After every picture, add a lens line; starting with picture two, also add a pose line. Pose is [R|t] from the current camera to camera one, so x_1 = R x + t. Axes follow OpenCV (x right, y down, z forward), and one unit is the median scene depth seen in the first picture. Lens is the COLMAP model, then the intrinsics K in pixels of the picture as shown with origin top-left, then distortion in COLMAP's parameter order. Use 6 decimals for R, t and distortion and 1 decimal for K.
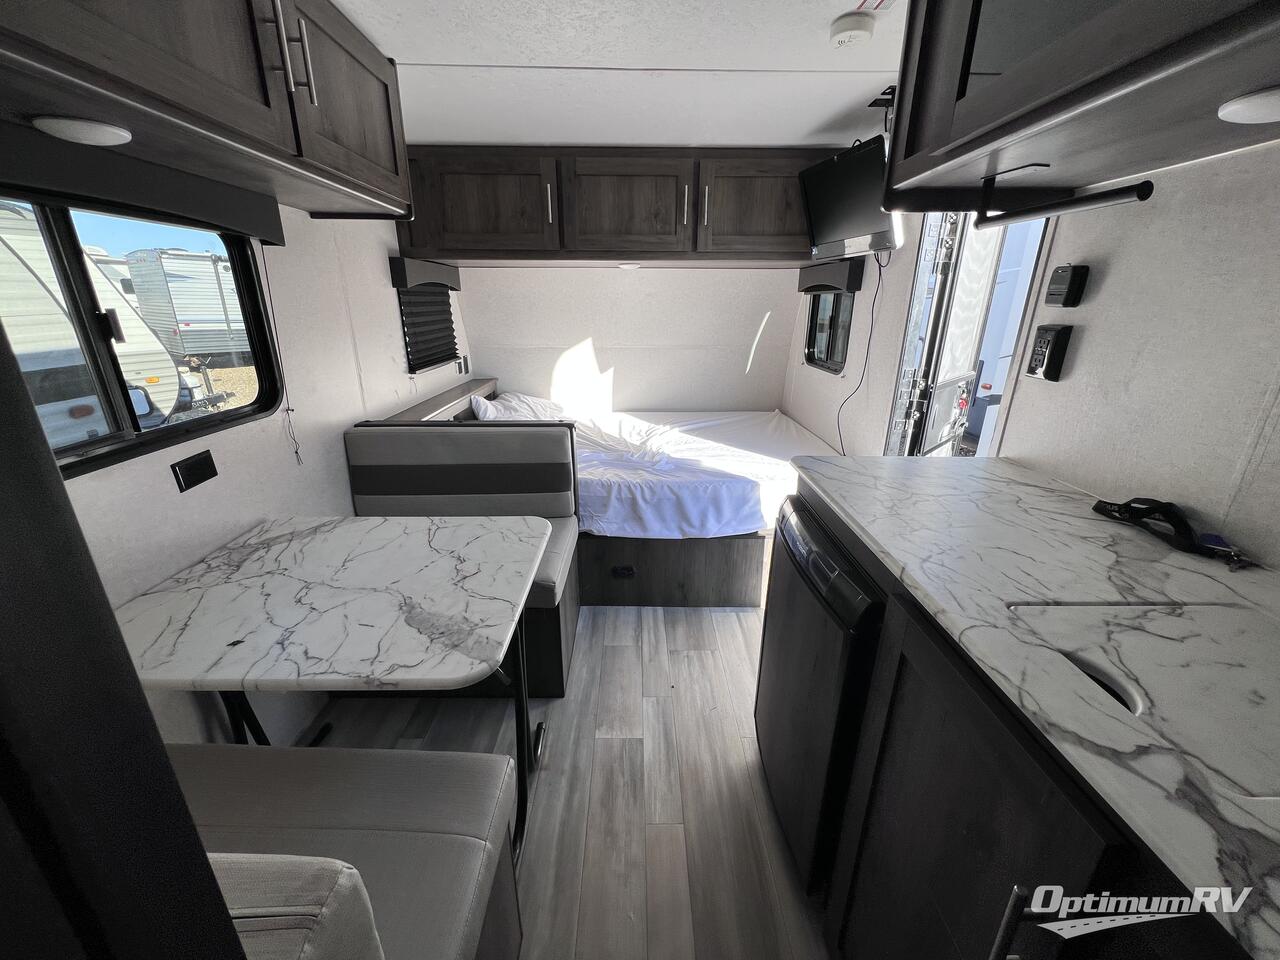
lens RADIAL K [[510.9, 0, 640.7], [0, 510.9, 483.8], [0, 0, 1]] dist [0.000219, -0.000200]
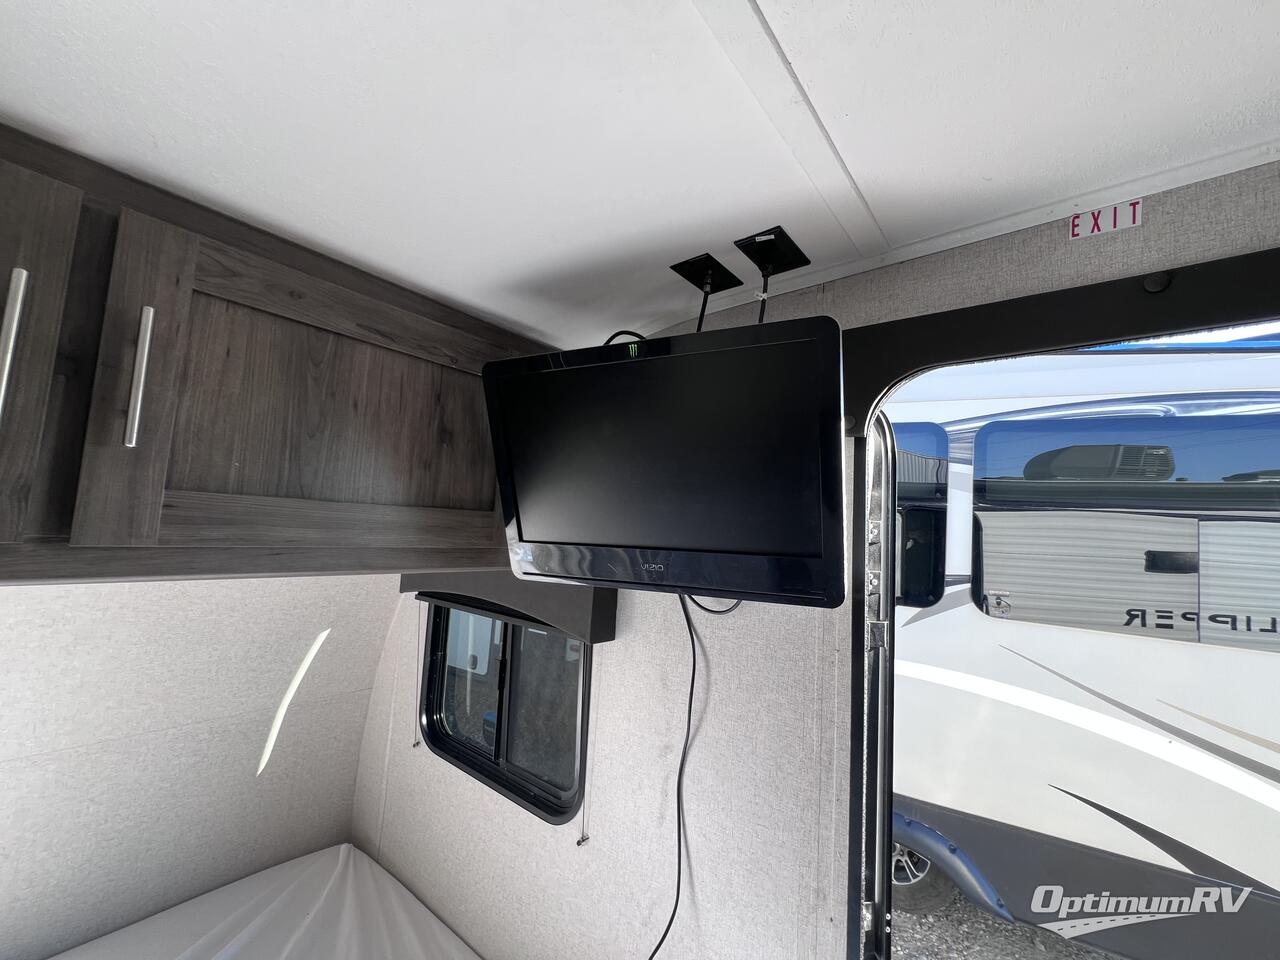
lens RADIAL K [[507.5, 0, 640.0], [0, 507.5, 480.0], [0, 0, 1]] dist [0.000182, 0.000239]
pose [[0.631803, 0.107512, 0.767637, 0.096085], [0.215212, 0.927066, -0.306972, -0.365020], [-0.744653, 0.359151, 0.562585, 0.688574]]
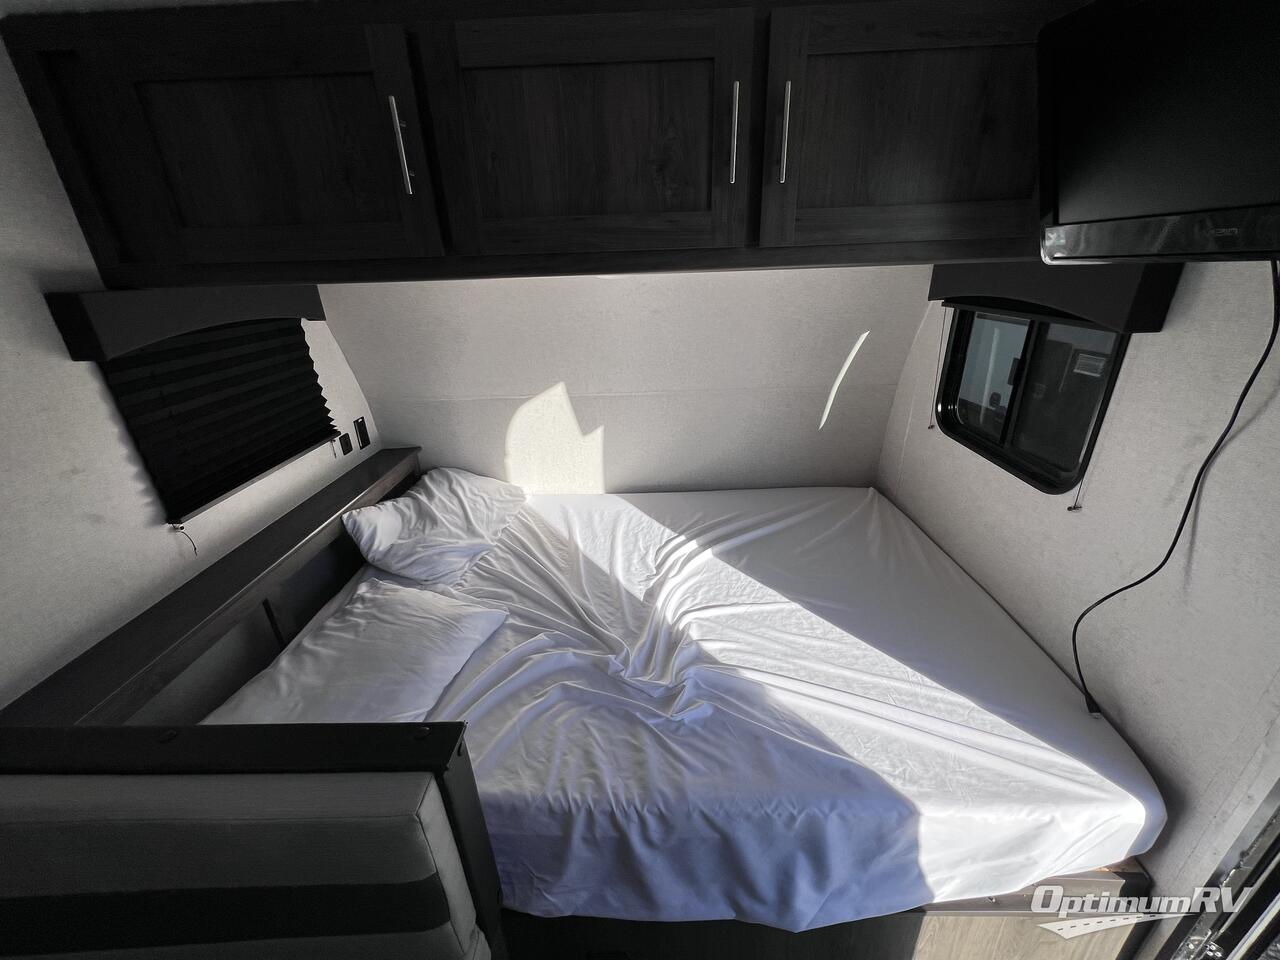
lens RADIAL K [[510.9, 0, 640.7], [0, 510.9, 483.8], [0, 0, 1]] dist [0.000219, -0.000200]
pose [[0.998950, -0.020952, -0.040734, 0.024324], [0.023453, 0.997804, 0.061944, -0.288961], [0.039347, -0.062834, 0.997248, 0.561629]]
